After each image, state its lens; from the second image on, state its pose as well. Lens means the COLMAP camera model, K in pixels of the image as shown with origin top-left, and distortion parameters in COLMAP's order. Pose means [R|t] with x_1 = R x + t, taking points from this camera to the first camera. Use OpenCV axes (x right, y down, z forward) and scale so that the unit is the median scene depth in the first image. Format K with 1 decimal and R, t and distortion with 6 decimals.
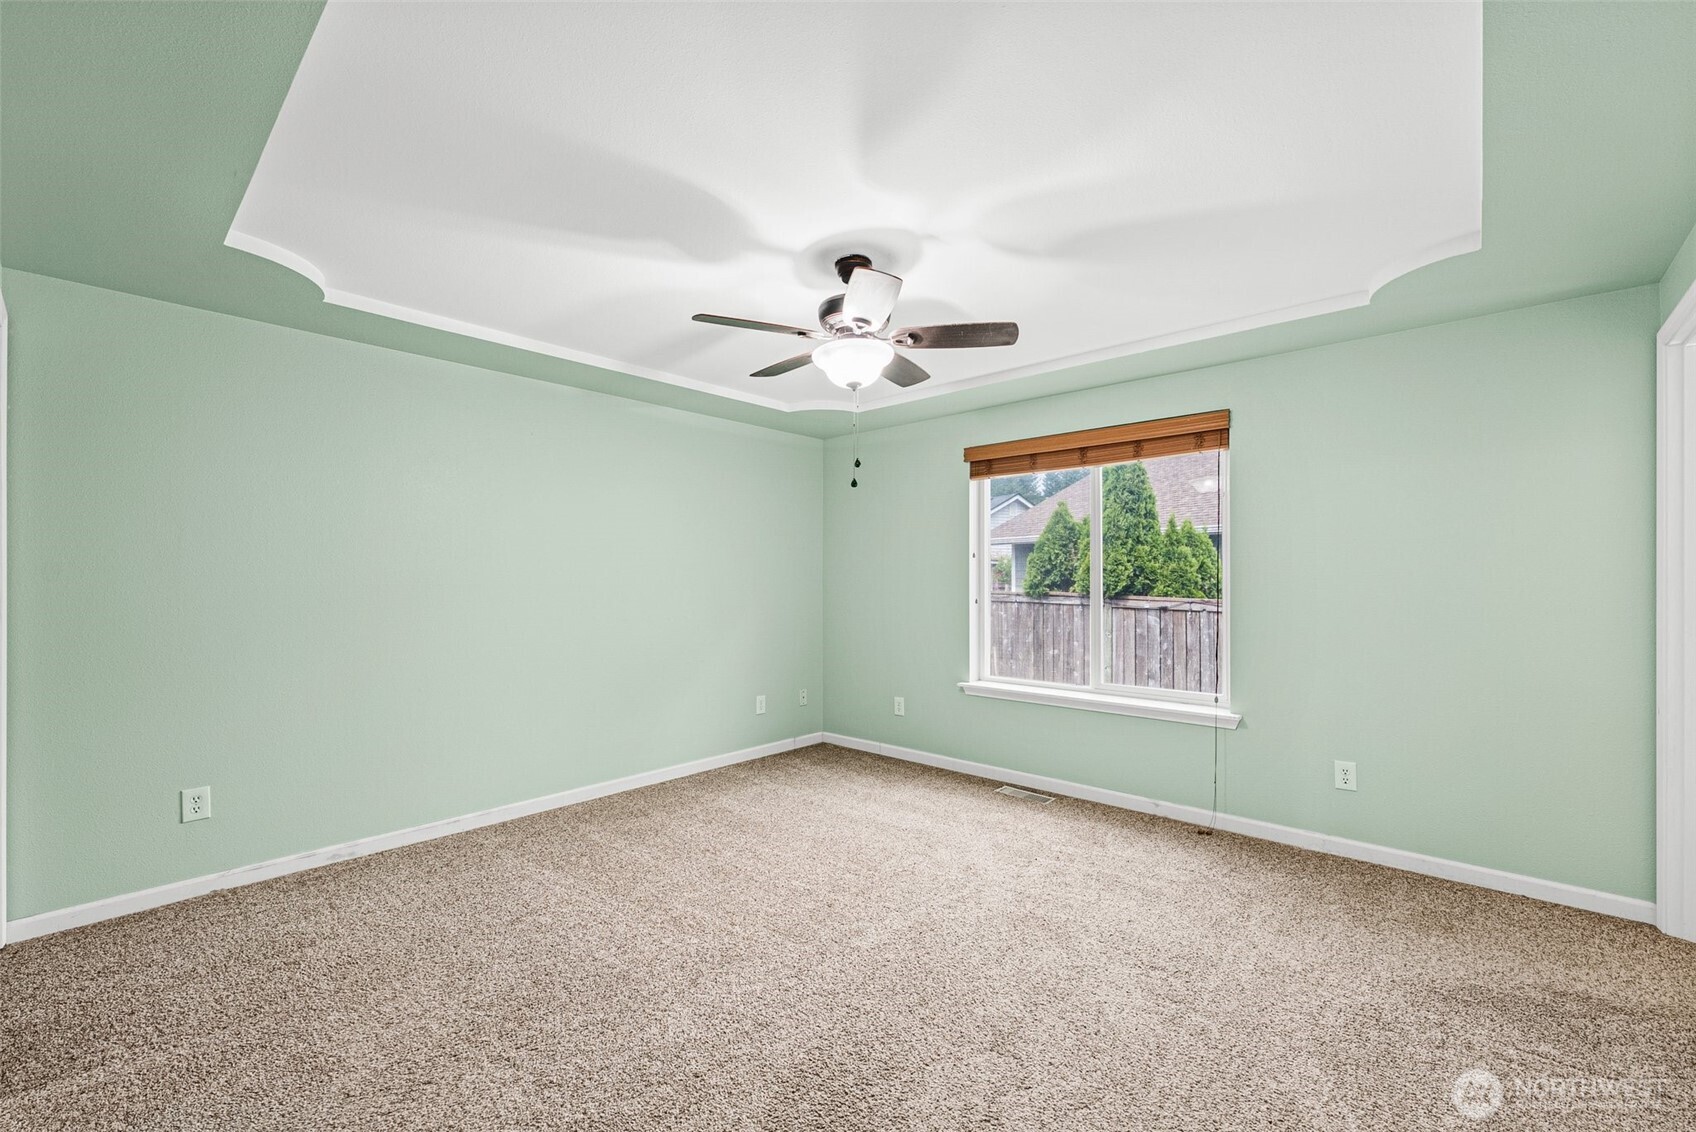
lens RADIAL K [[695.5, 0, 853.7], [0, 695.5, 577.4], [0, 0, 1]] dist [0.000464, 0.000194]
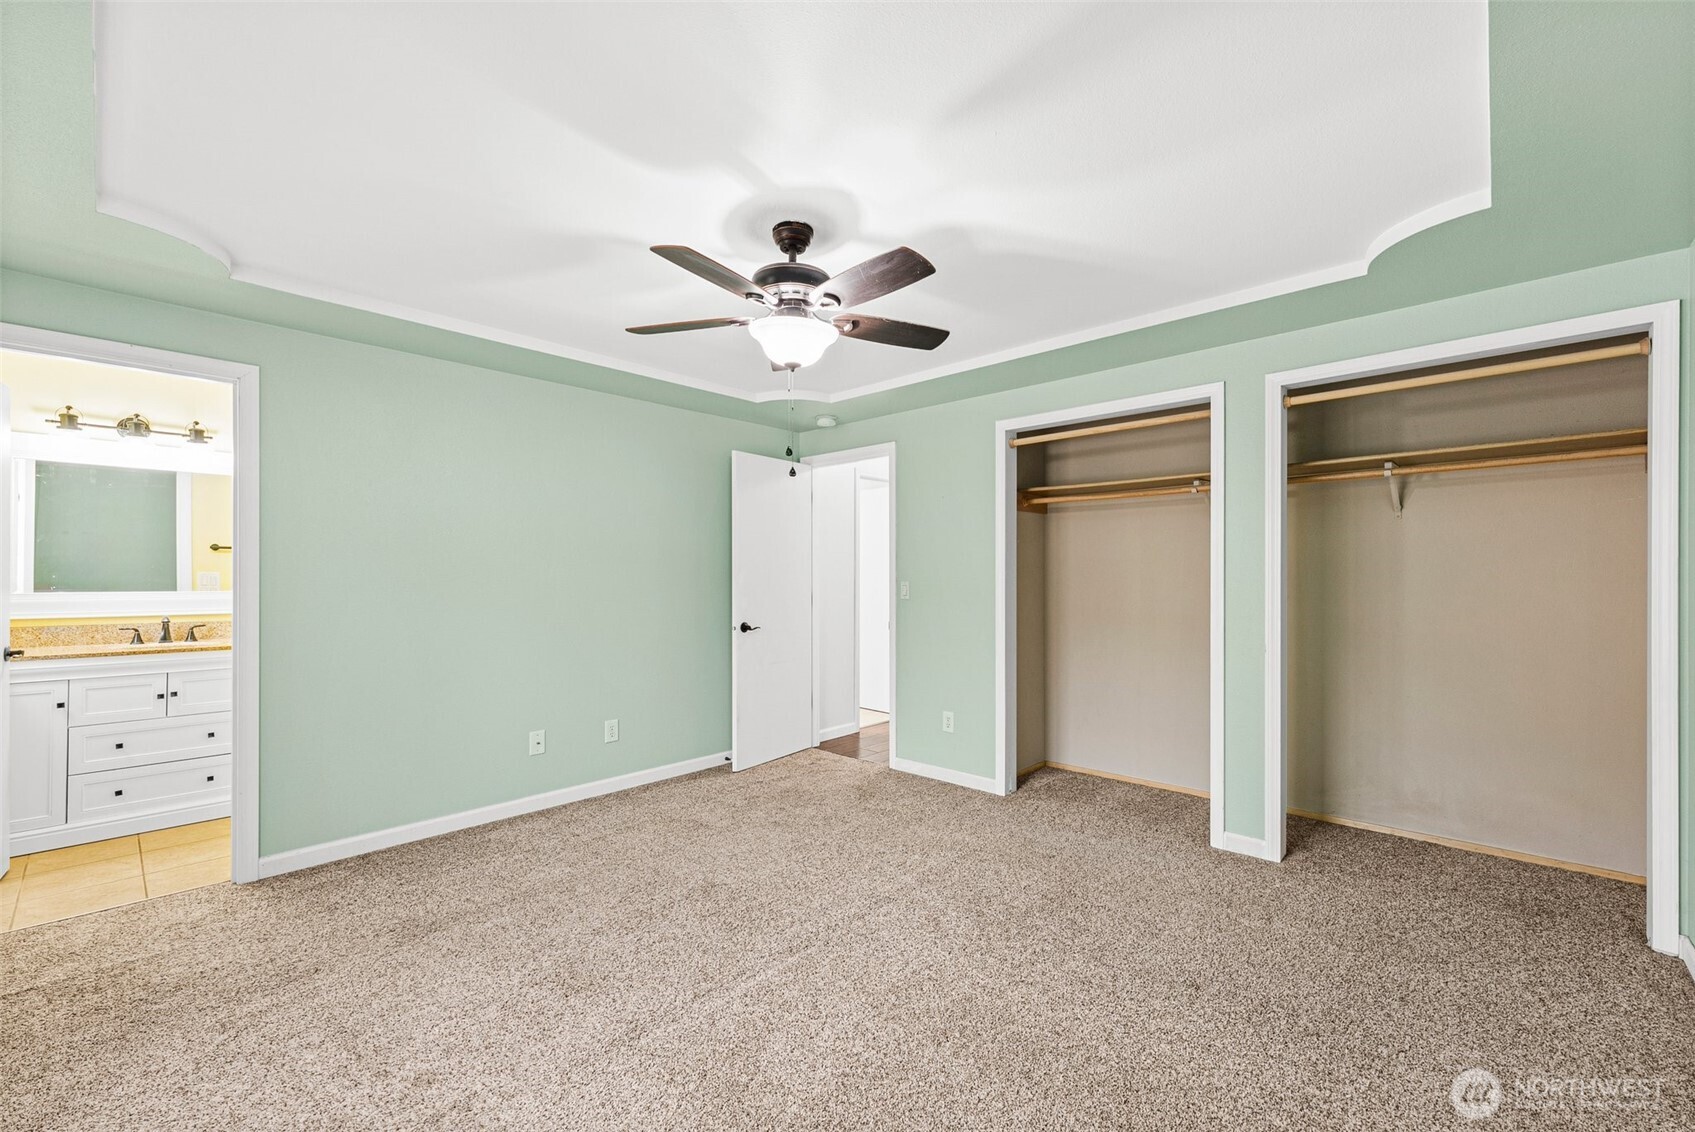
lens RADIAL K [[696.5, 0, 854.0], [0, 696.5, 571.6], [0, 0, 1]] dist [0.002796, 0.000608]
pose [[-0.999956, 0.002101, 0.009137, -0.061992], [0.002038, 0.999974, -0.006894, 0.001390], [-0.009151, -0.006875, -0.999934, 1.346105]]
